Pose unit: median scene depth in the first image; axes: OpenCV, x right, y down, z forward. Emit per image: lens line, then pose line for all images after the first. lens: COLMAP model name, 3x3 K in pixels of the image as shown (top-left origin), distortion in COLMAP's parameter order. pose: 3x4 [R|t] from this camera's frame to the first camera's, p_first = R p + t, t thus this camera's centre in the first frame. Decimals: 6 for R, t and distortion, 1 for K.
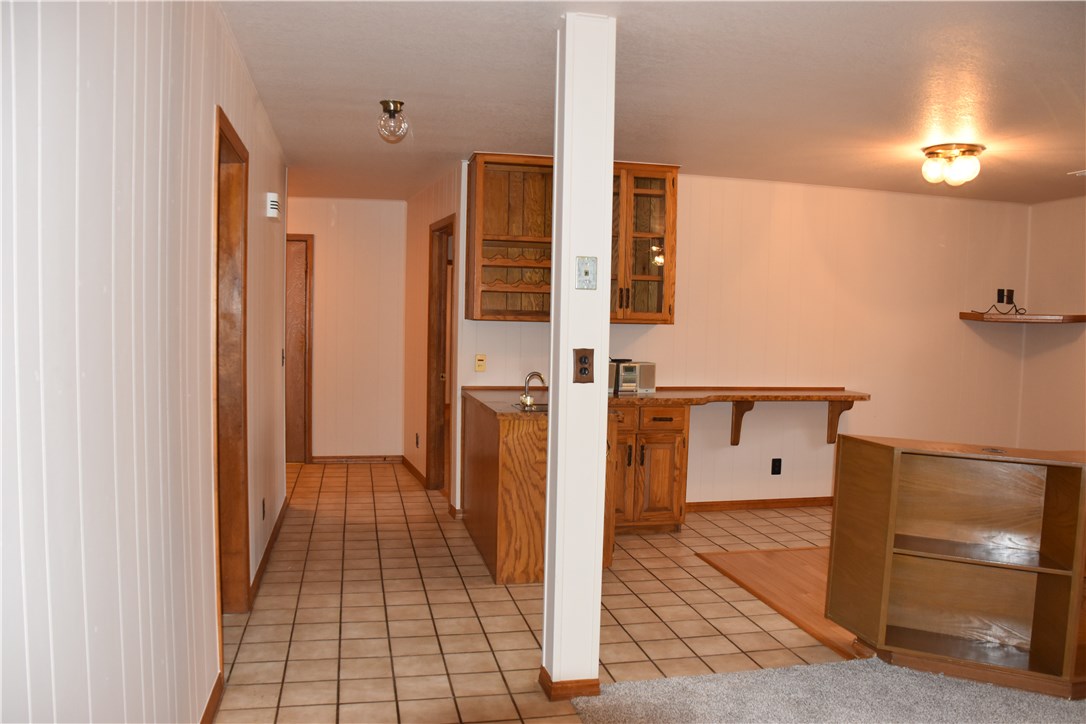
lens RADIAL K [[843.7, 0, 543.0], [0, 843.7, 362.0], [0, 0, 1]] dist [-0.118057, -0.000888]
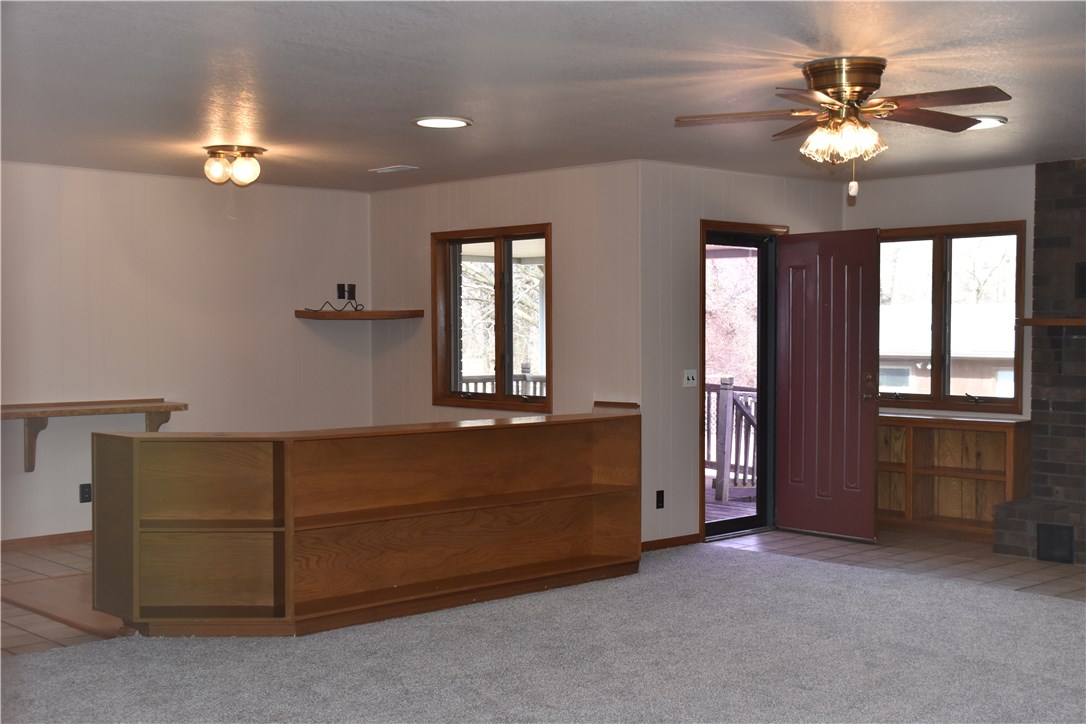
lens RADIAL K [[1289.5, 0, 543.0], [0, 1289.5, 362.0], [0, 0, 1]] dist [0.013580, 0.007655]
pose [[0.853892, -0.037179, 0.519121, -0.006337], [0.046423, 0.998910, -0.004818, 0.022989], [-0.518376, 0.028213, 0.854687, -0.510974]]
